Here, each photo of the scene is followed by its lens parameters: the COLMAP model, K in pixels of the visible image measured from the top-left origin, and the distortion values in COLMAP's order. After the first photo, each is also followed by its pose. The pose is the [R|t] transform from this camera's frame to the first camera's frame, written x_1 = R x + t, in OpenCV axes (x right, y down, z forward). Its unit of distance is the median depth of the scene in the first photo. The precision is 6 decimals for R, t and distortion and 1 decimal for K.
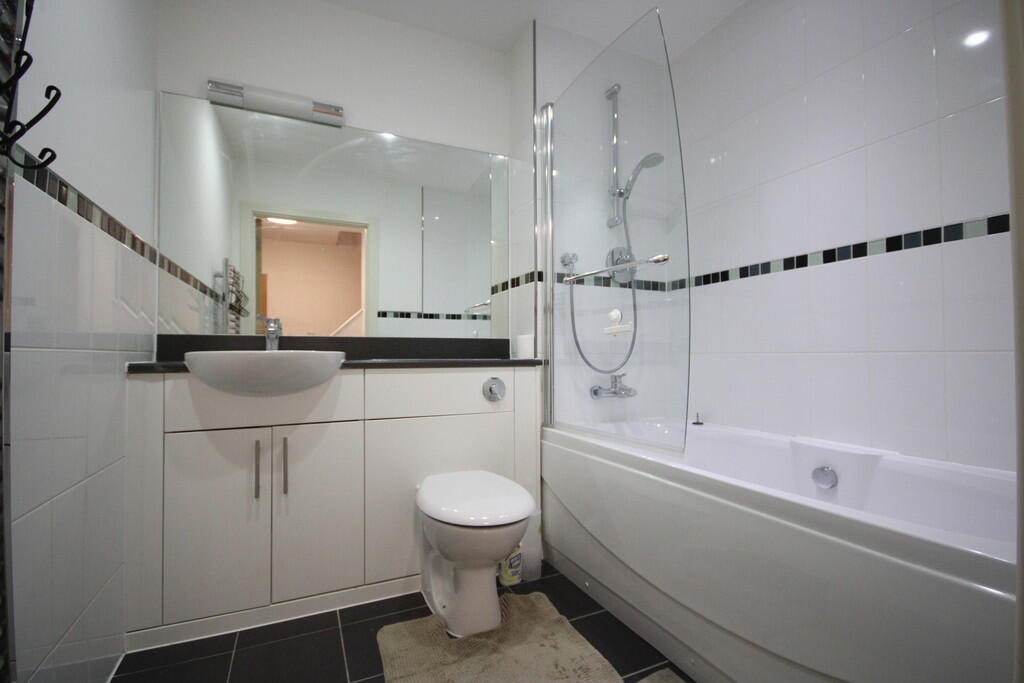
lens RADIAL K [[473.7, 0, 511.6], [0, 473.7, 341.3], [0, 0, 1]] dist [-0.001007, -0.003485]
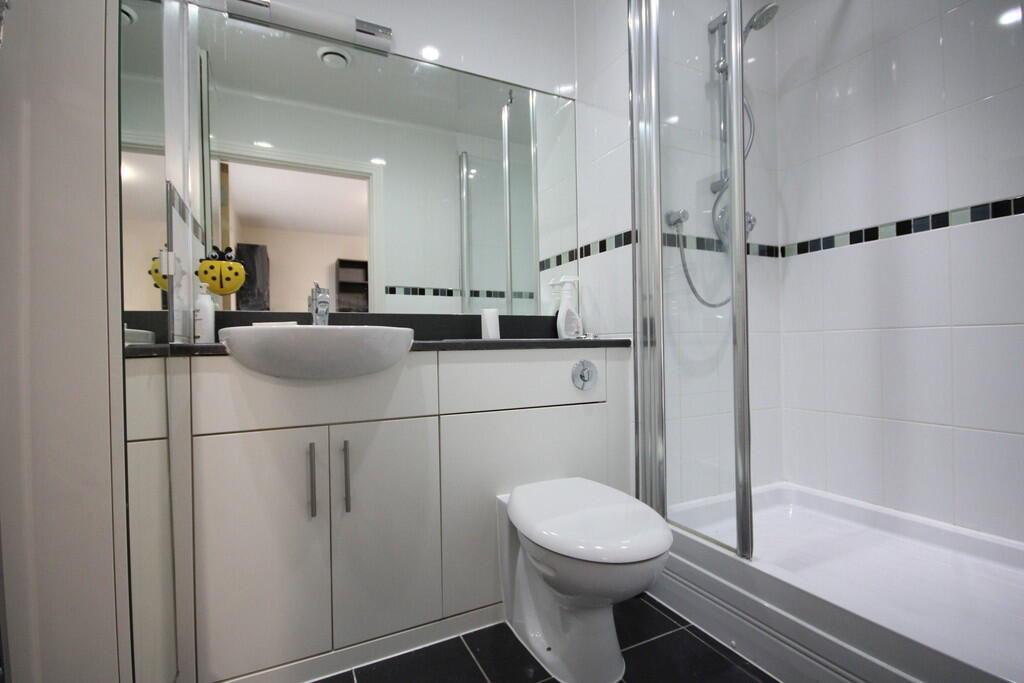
lens RADIAL K [[473.7, 0, 513.7], [0, 473.7, 346.6], [0, 0, 1]] dist [-0.001007, -0.003485]
pose [[0.999679, -0.009557, 0.023450, -0.142934], [0.008843, 0.999500, 0.030365, 0.020043], [-0.023729, -0.030148, 0.999264, 0.143686]]
